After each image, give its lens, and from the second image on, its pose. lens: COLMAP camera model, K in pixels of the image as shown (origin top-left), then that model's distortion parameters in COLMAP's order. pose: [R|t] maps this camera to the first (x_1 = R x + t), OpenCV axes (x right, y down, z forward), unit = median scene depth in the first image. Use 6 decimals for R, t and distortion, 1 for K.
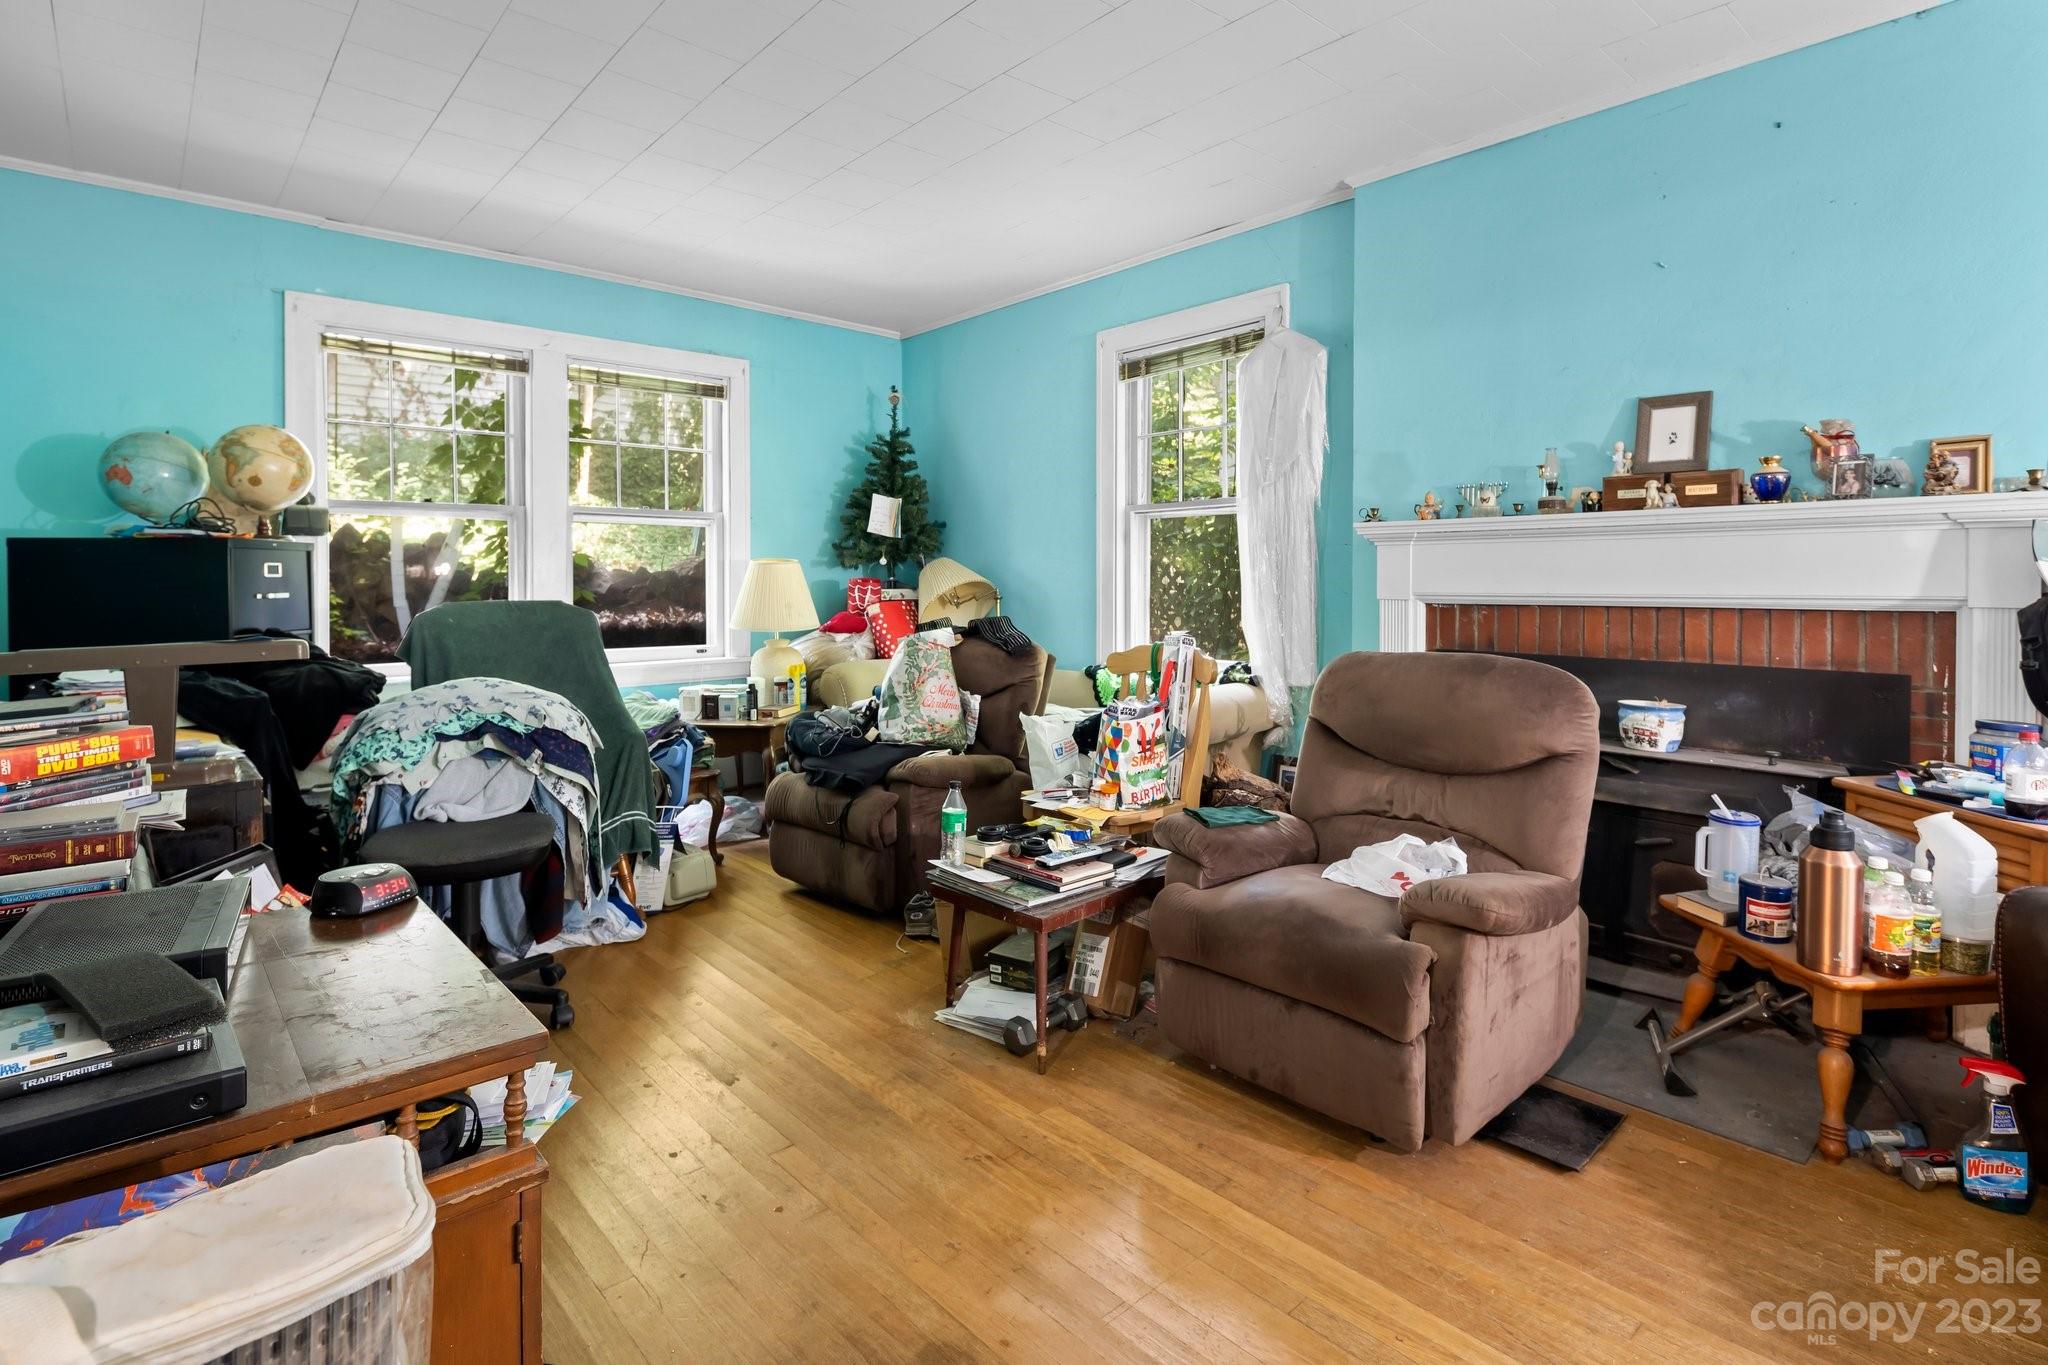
lens RADIAL K [[1006.1, 0, 1011.2], [0, 1006.1, 601.1], [0, 0, 1]] dist [0.004223, -0.000538]
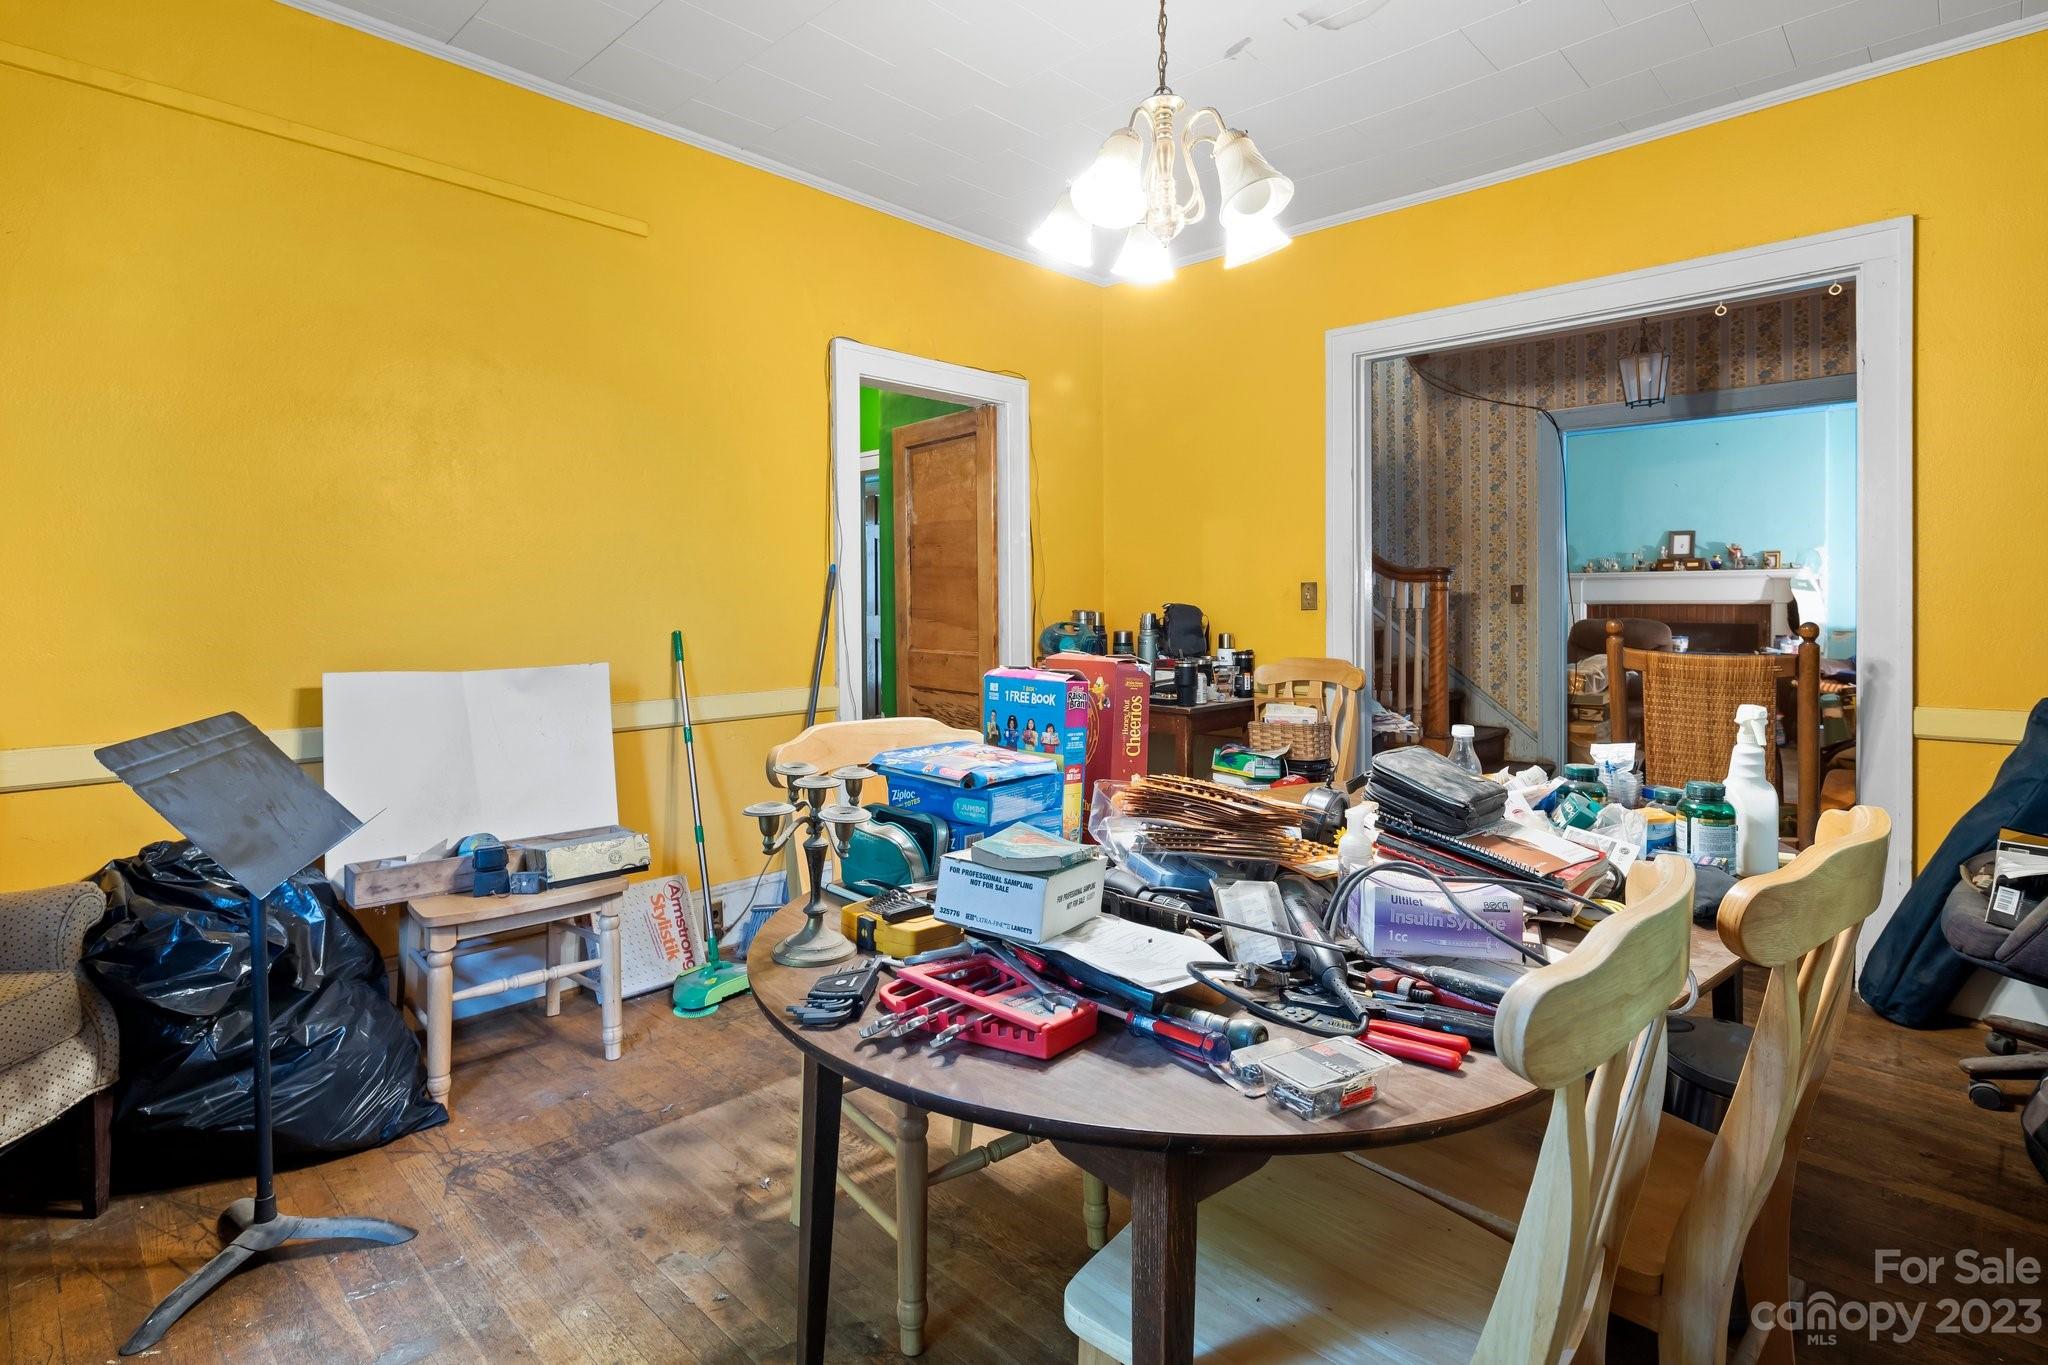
lens RADIAL K [[1006.1, 0, 1011.7], [0, 1006.1, 614.2], [0, 0, 1]] dist [0.004223, -0.000538]
pose [[0.996452, -0.005203, 0.084004, -1.463819], [0.005480, 0.999980, -0.003060, 0.032432], [-0.083986, 0.003509, 0.996461, -1.675844]]
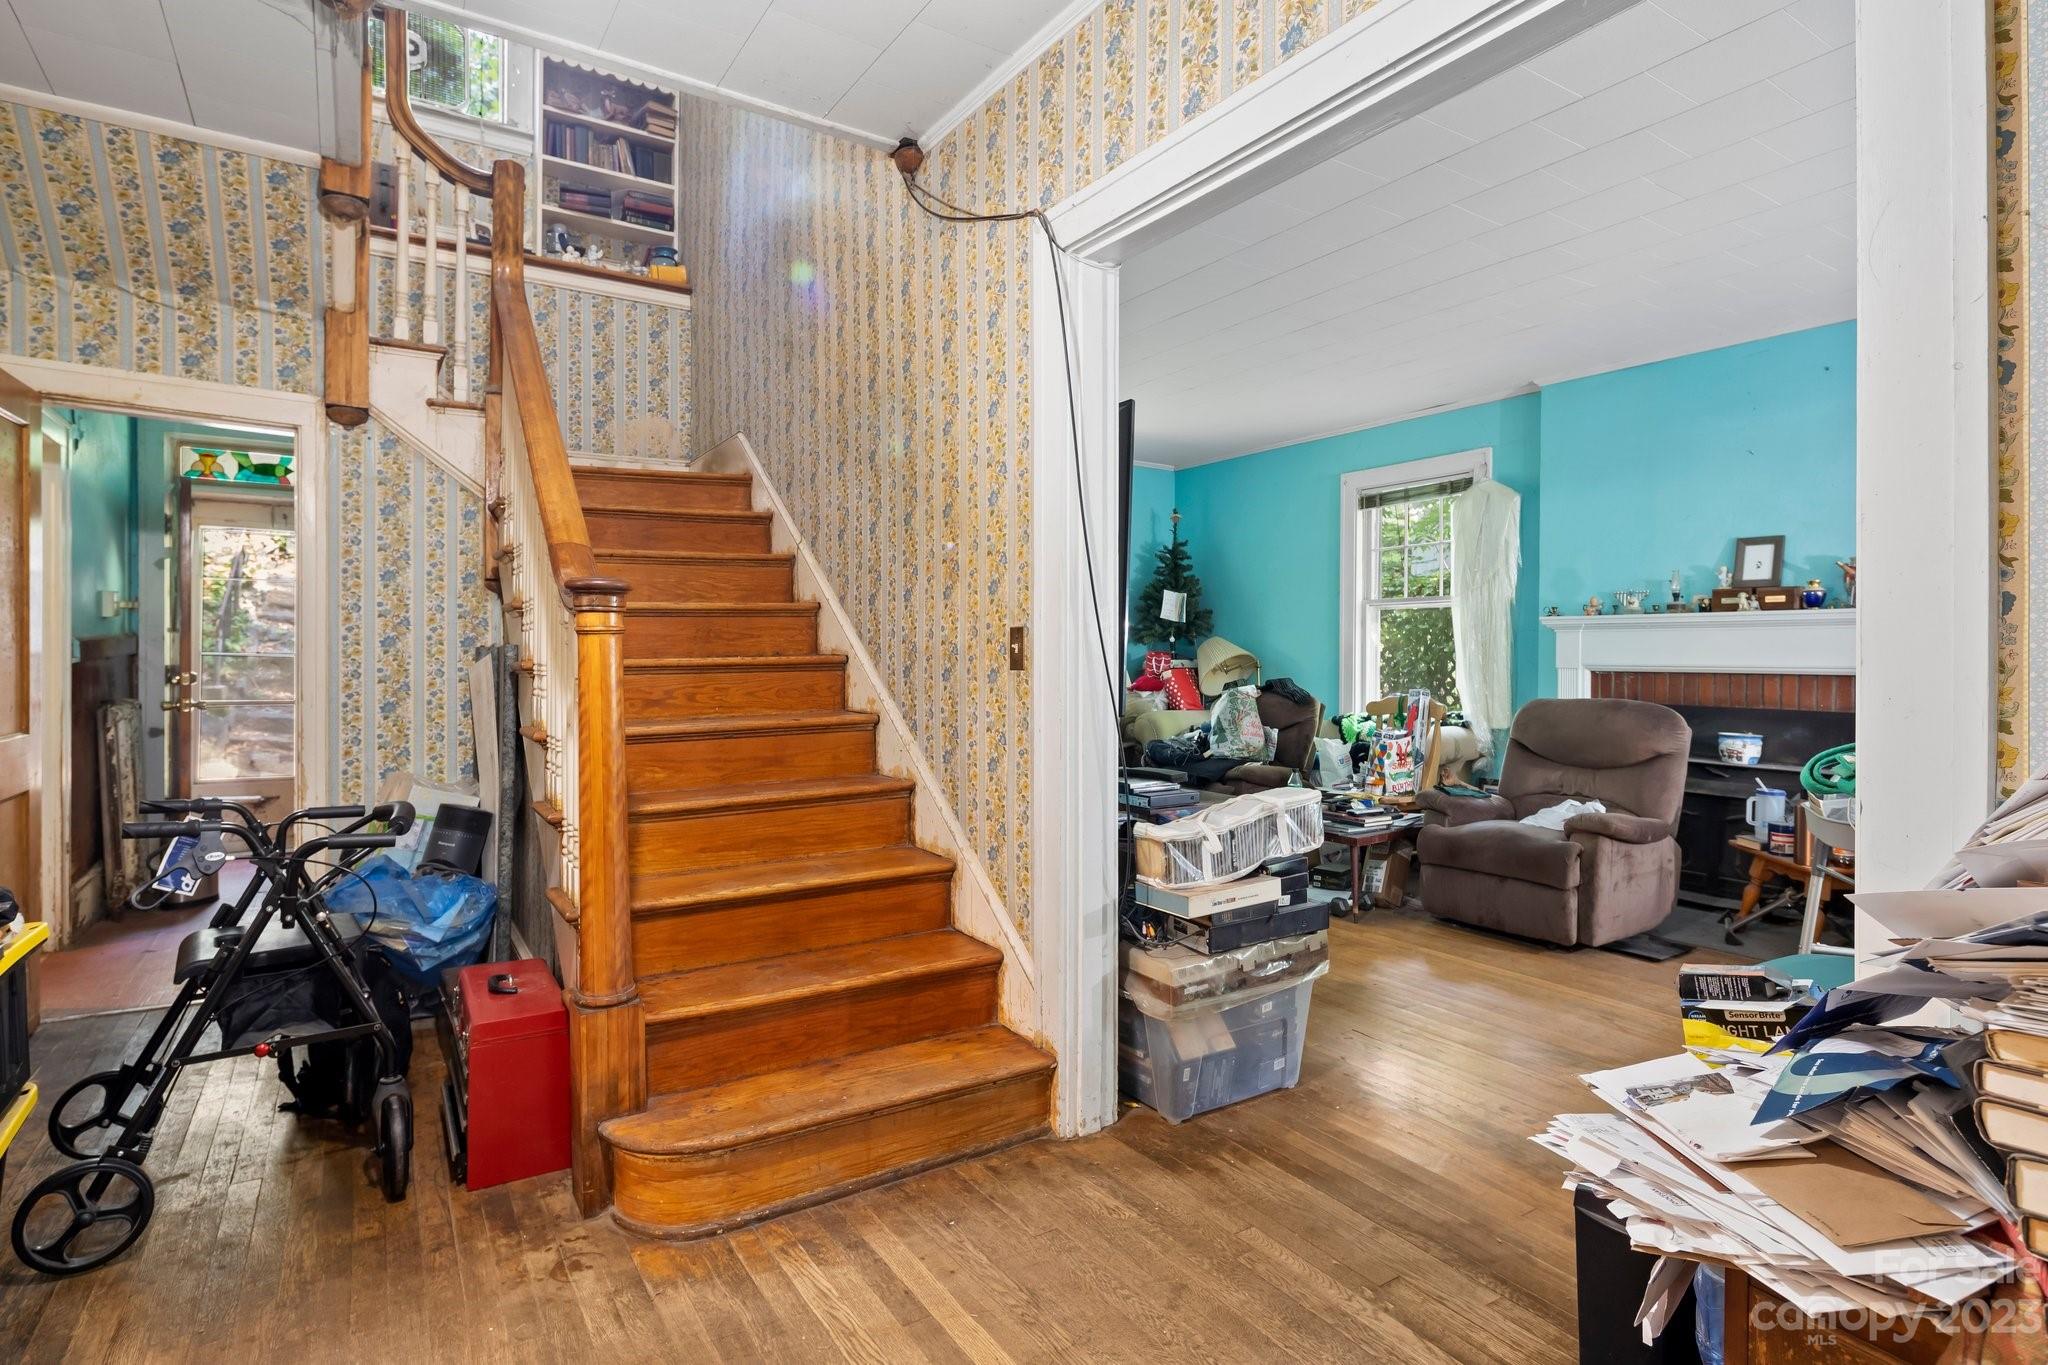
lens RADIAL K [[1006.1, 0, 1015.5], [0, 1006.1, 662.0], [0, 0, 1]] dist [0.004223, -0.000538]
pose [[0.988292, 0.007214, -0.152402, -0.229550], [-0.009083, 0.999892, -0.011571, 0.015631], [0.152302, 0.012820, 0.988251, -0.683267]]
